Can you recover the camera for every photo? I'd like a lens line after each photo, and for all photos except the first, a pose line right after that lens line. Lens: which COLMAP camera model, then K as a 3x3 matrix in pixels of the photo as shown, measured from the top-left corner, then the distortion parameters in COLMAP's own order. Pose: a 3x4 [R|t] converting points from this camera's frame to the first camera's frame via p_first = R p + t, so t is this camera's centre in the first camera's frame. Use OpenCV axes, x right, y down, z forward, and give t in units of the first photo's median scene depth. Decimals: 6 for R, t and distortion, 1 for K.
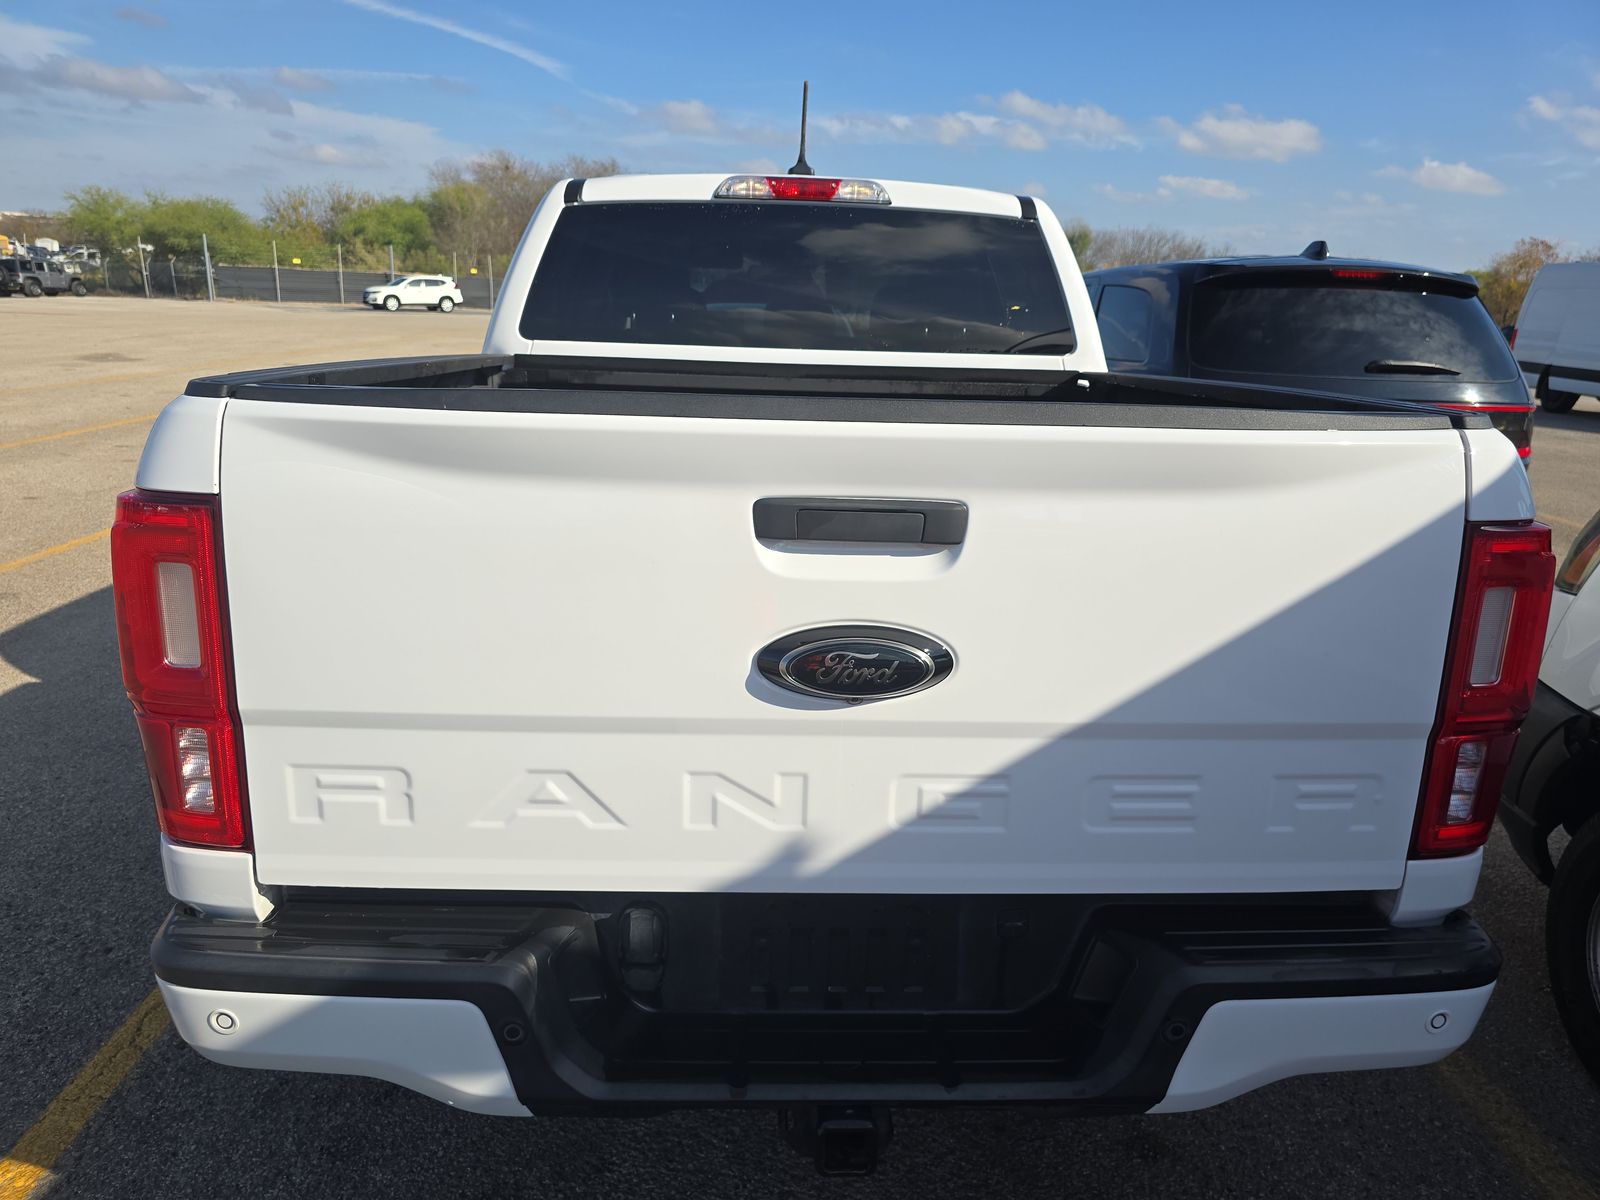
lens RADIAL K [[1063.2, 0, 791.6], [0, 1063.2, 601.5], [0, 0, 1]] dist [0.040254, -0.035162]
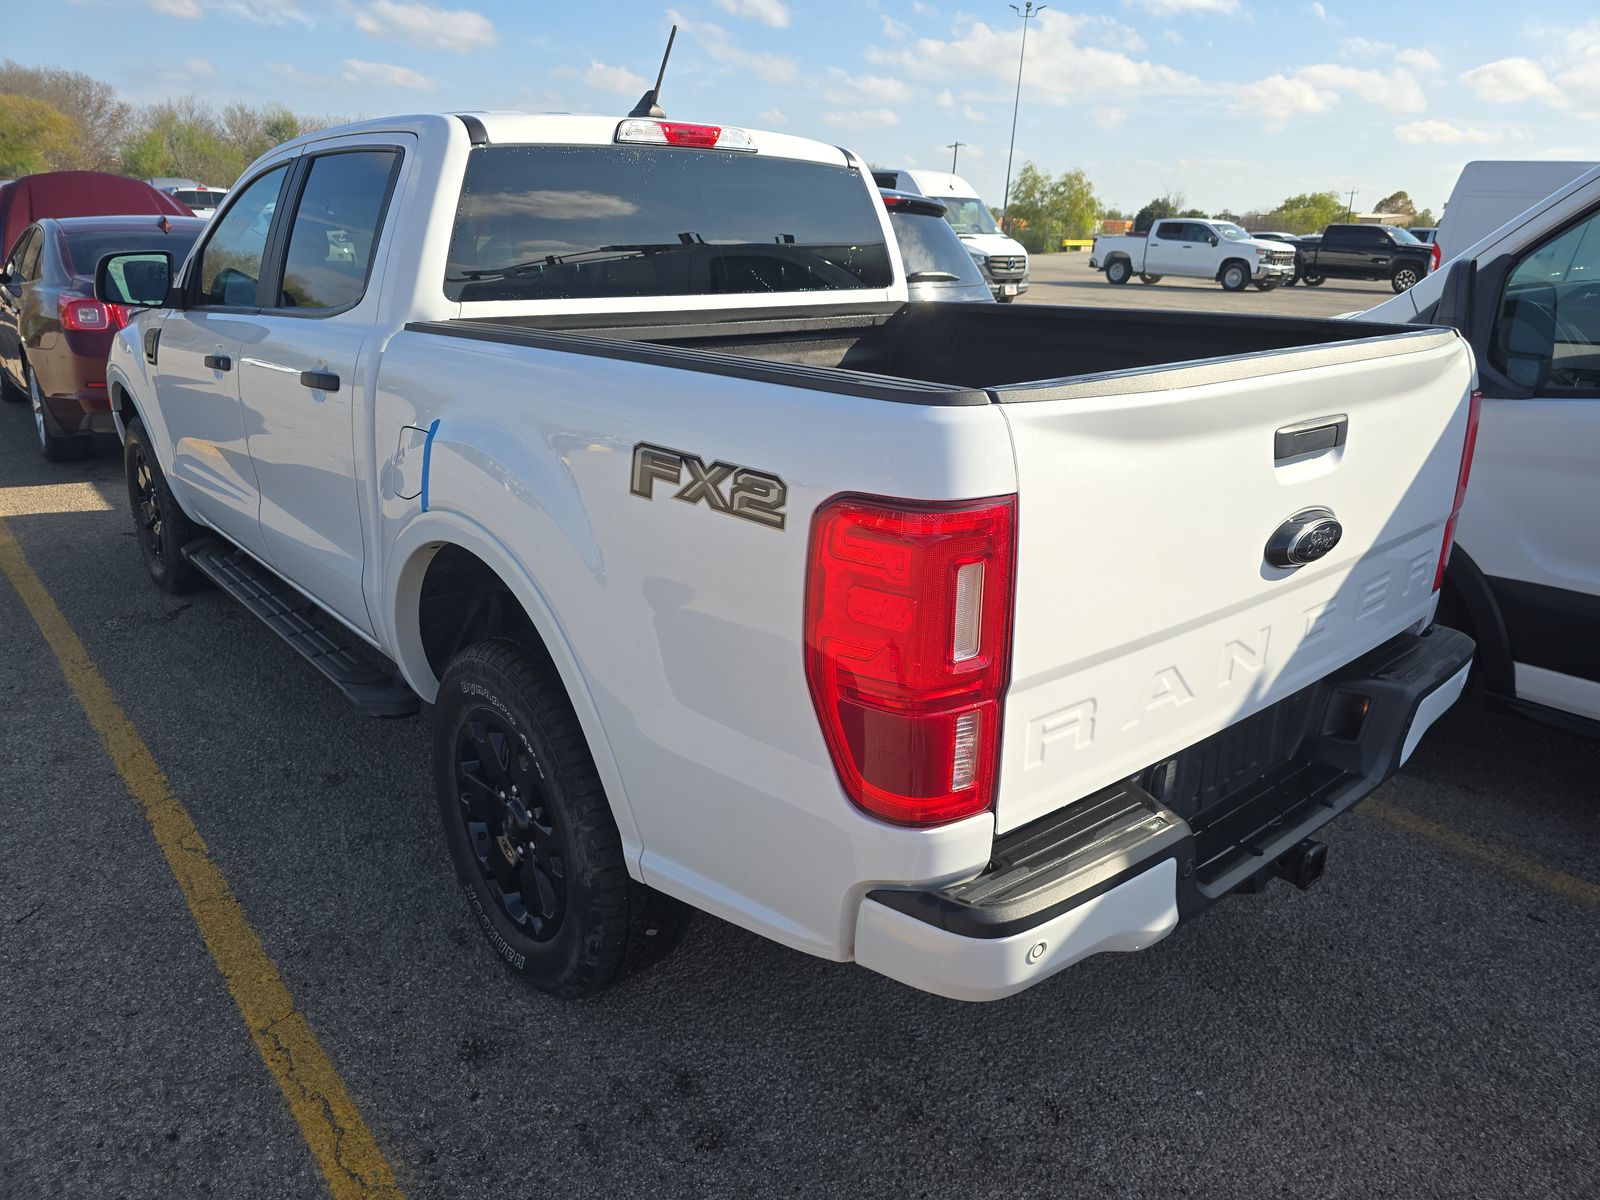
lens RADIAL K [[1065.1, 0, 772.8], [0, 1065.1, 594.5], [0, 0, 1]] dist [0.052288, -0.032007]
pose [[0.795958, -0.214867, 0.565935, -1.256224], [0.167855, 0.976567, 0.134692, -0.170910], [-0.581614, -0.012214, 0.813373, 0.231431]]
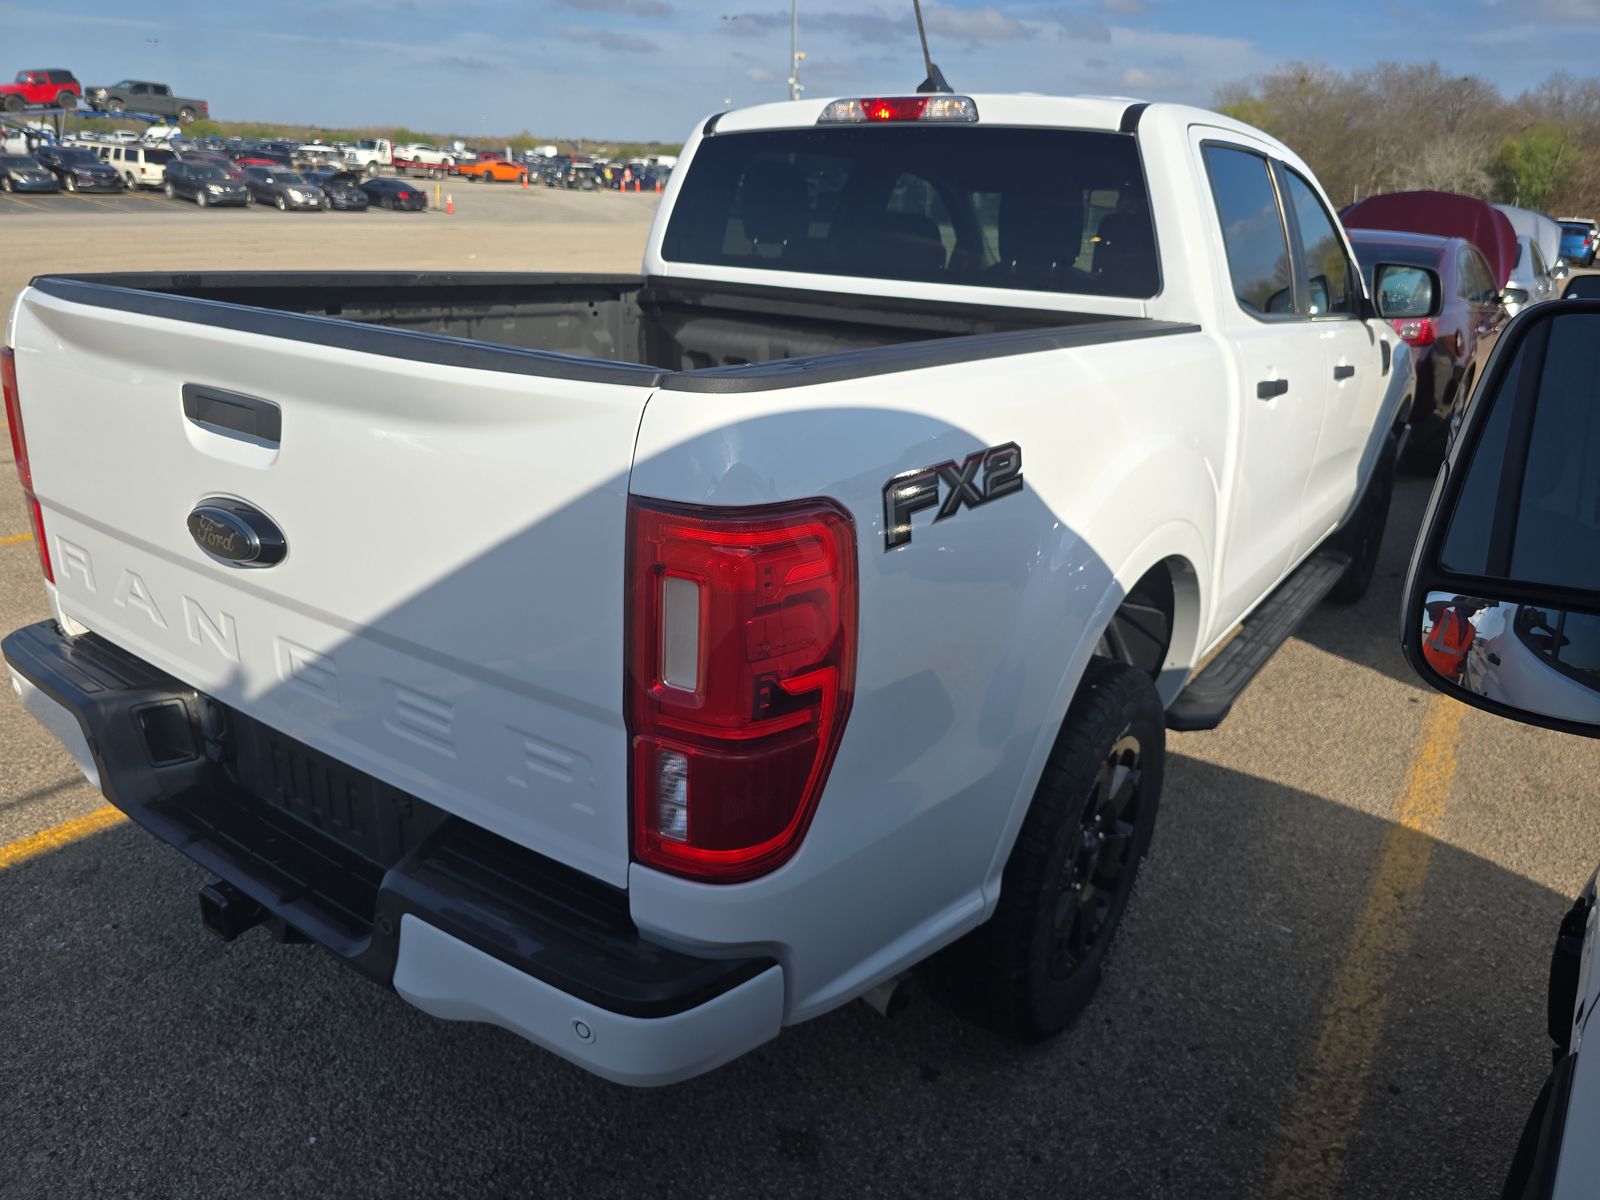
lens RADIAL K [[1063.2, 0, 791.6], [0, 1063.2, 601.5], [0, 0, 1]] dist [0.040254, -0.035162]
pose [[0.798370, 0.207768, -0.565188, 1.187033], [-0.172731, 0.978164, 0.115585, -0.105847], [0.576862, 0.005346, 0.816824, 0.352124]]
